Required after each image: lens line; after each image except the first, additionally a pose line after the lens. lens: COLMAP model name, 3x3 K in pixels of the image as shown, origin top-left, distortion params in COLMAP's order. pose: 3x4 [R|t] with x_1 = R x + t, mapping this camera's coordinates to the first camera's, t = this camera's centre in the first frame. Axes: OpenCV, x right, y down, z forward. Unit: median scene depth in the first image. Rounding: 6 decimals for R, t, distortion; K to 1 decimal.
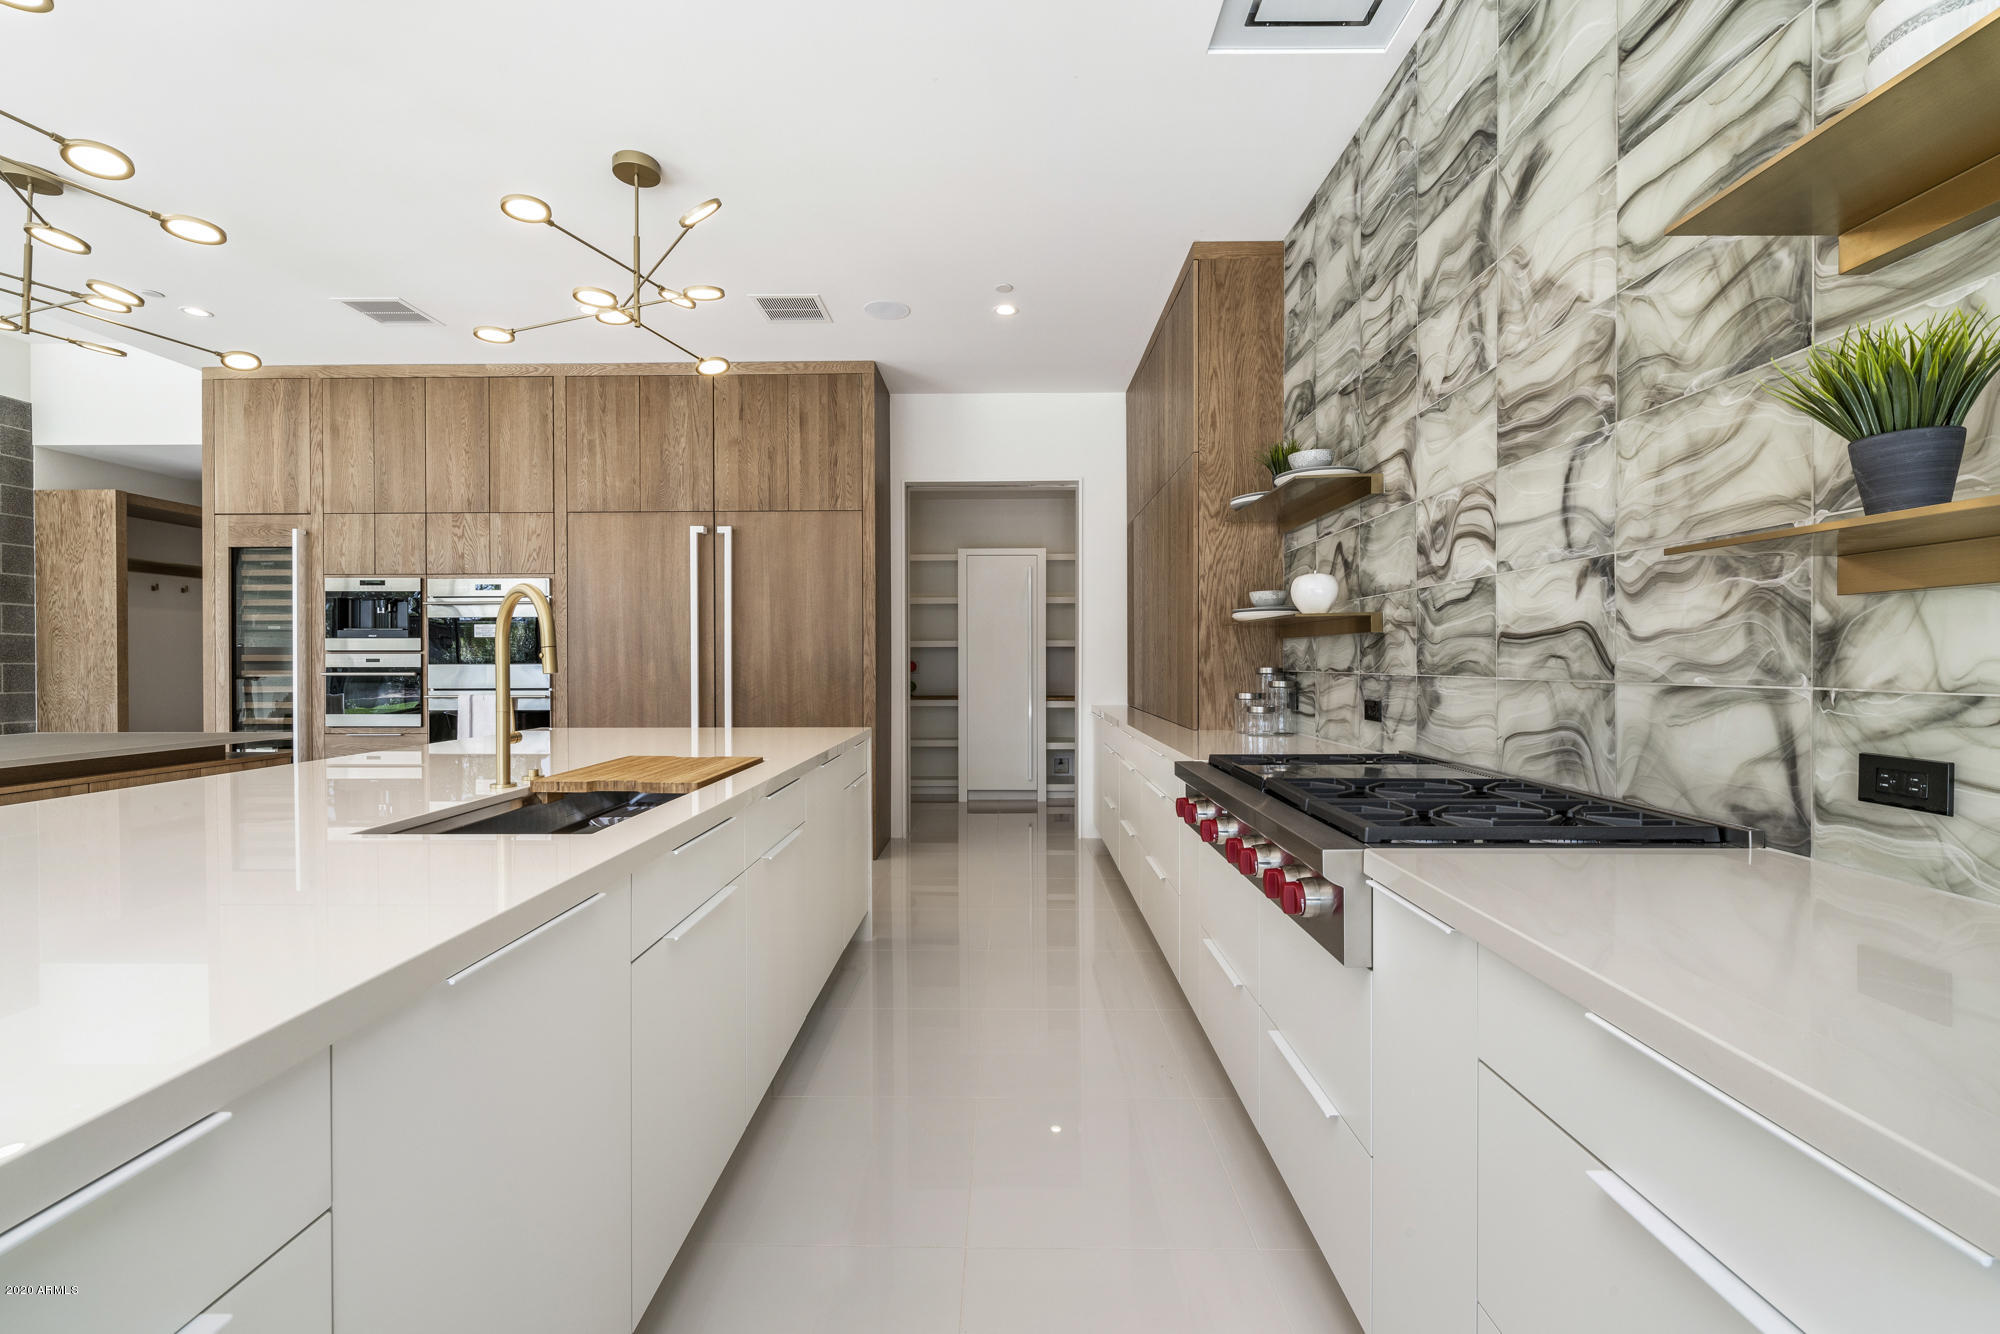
lens RADIAL K [[847.5, 0, 999.2], [0, 847.5, 658.7], [0, 0, 1]] dist [-0.001111, 0.000012]
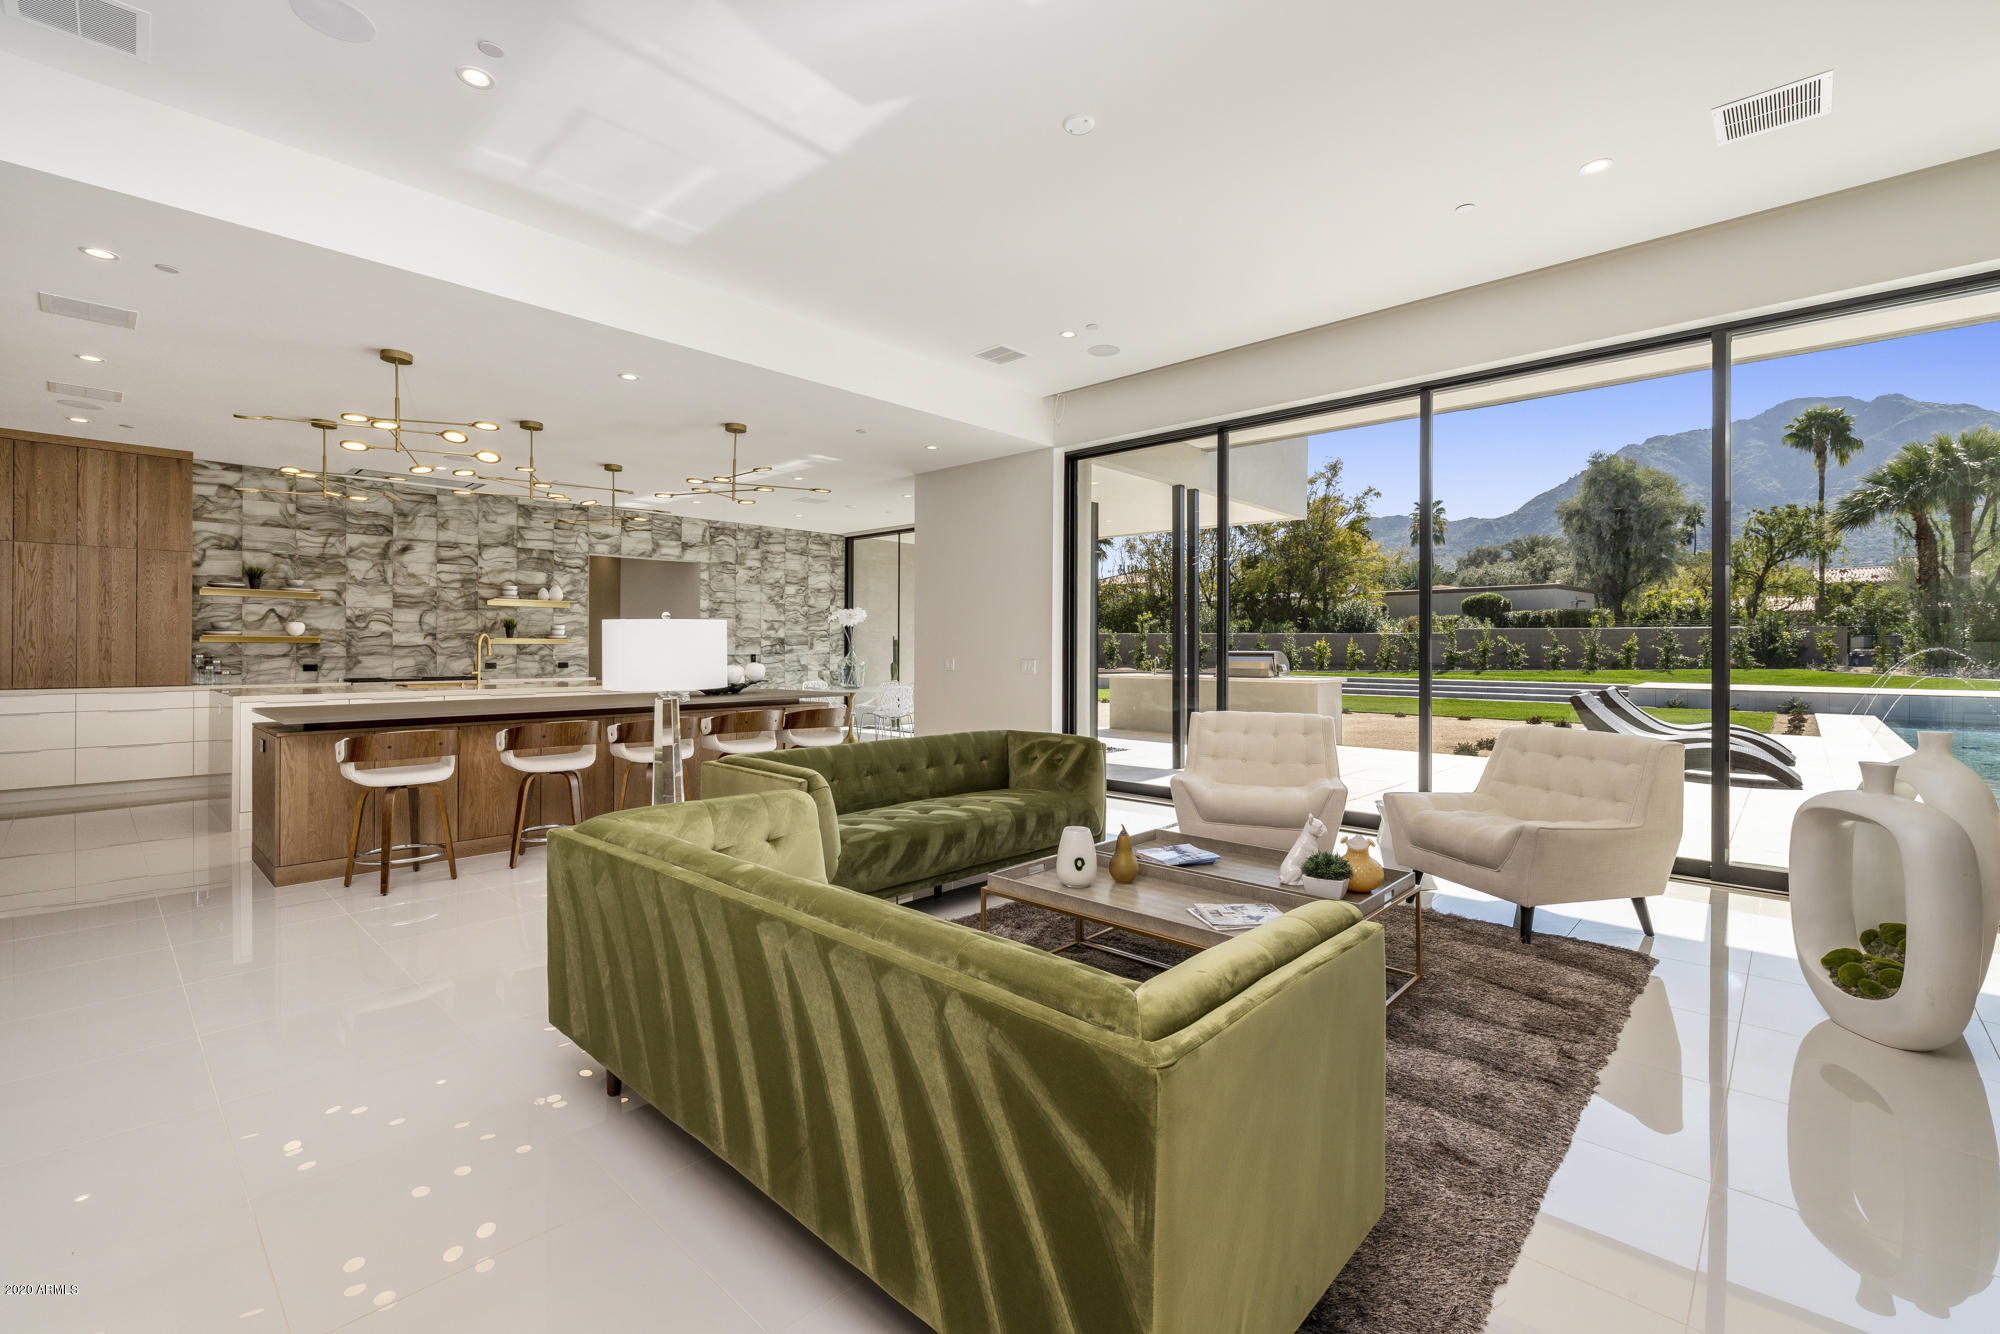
lens RADIAL K [[847.5, 0, 992.4], [0, 847.5, 656.6], [0, 0, 1]] dist [-0.001111, 0.000012]
pose [[-0.740140, -0.000338, 0.672453, -5.595248], [0.001268, 0.999997, 0.001898, 0.027171], [-0.672452, 0.002258, -0.740137, 2.589785]]
